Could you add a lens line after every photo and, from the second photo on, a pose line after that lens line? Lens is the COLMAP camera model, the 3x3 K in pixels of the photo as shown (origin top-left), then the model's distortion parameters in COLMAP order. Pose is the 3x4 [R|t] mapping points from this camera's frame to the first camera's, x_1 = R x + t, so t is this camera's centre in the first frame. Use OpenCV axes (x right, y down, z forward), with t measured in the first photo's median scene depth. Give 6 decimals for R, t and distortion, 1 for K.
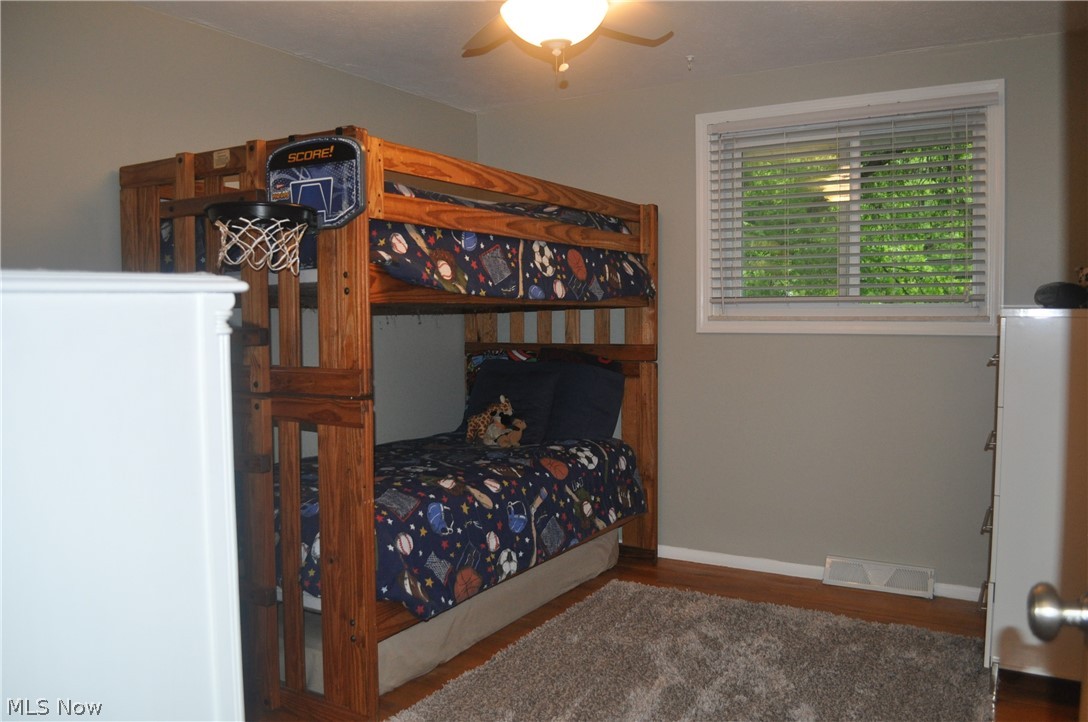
lens RADIAL K [[850.2, 0, 547.0], [0, 850.2, 362.1], [0, 0, 1]] dist [-0.066374, 0.003390]
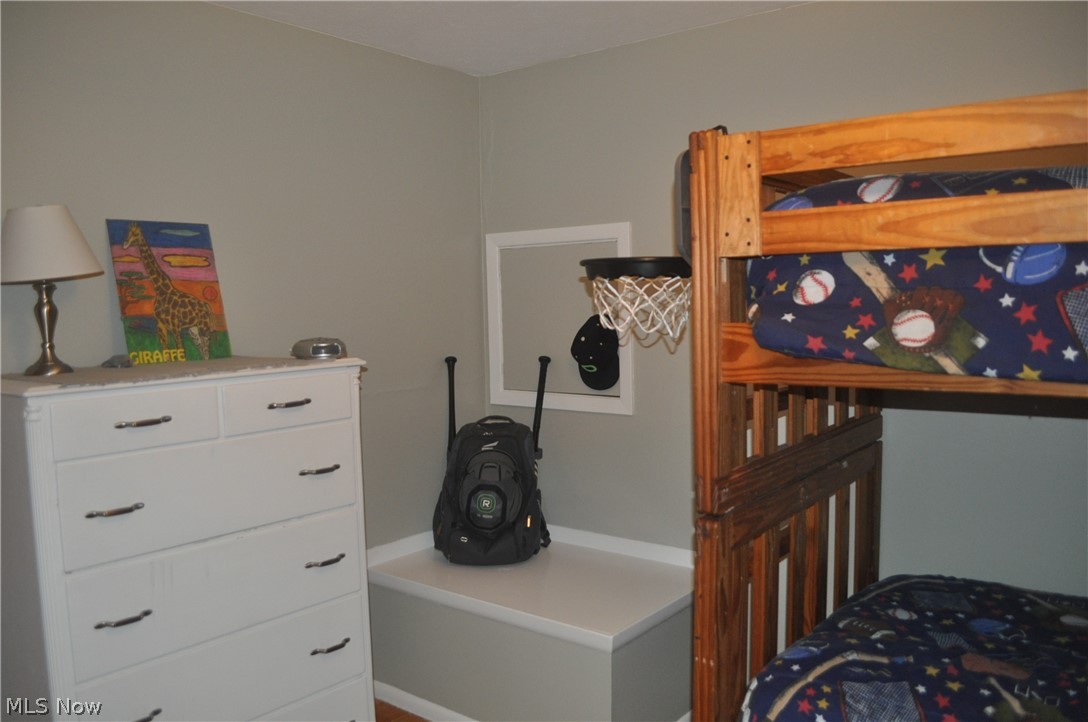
lens RADIAL K [[850.2, 0, 547.0], [0, 850.2, 362.1], [0, 0, 1]] dist [-0.066374, 0.003390]
pose [[-0.114326, 0.036656, -0.992767, 0.429951], [-0.072173, 0.996372, 0.045100, -0.095452], [0.990818, 0.076807, -0.111265, 0.843278]]
